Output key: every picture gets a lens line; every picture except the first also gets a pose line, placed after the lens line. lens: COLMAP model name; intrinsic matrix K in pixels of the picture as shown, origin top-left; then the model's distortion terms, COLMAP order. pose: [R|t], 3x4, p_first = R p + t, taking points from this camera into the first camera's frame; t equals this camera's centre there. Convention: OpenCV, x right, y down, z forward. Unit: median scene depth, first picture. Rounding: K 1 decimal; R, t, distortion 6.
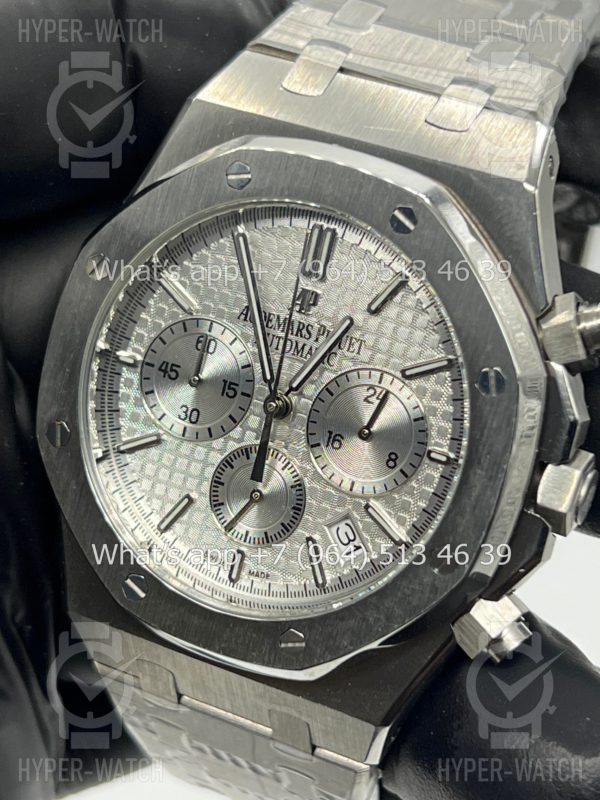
lens RADIAL K [[1895.3, 0, 302.2], [0, 1895.3, 406.4], [0, 0, 1]] dist [0.196387, 0.000000]
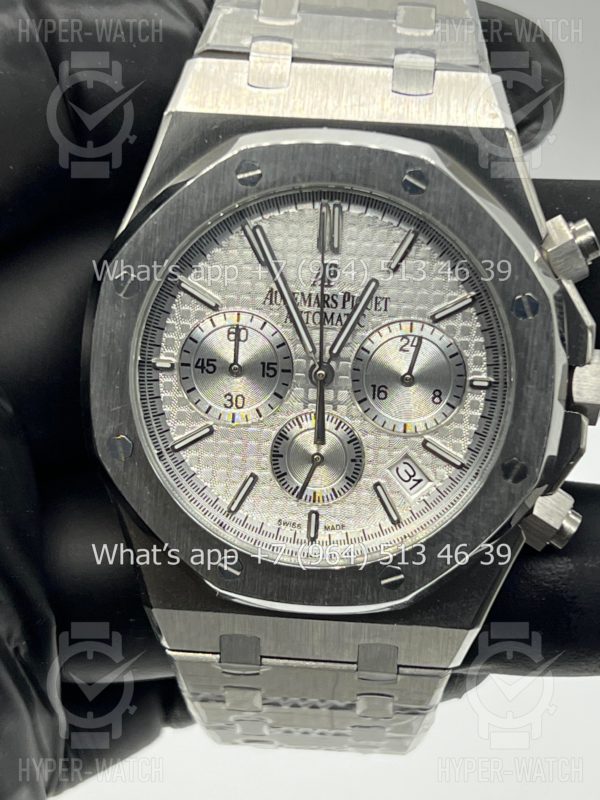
lens RADIAL K [[1895.3, 0, 311.7], [0, 1895.3, 439.7], [0, 0, 1]] dist [0.196387, 0.000000]
pose [[0.926156, -0.237671, 0.292828, -0.349071], [0.224994, 0.971332, 0.076760, -0.048697], [-0.302677, -0.005208, 0.953079, -0.042279]]
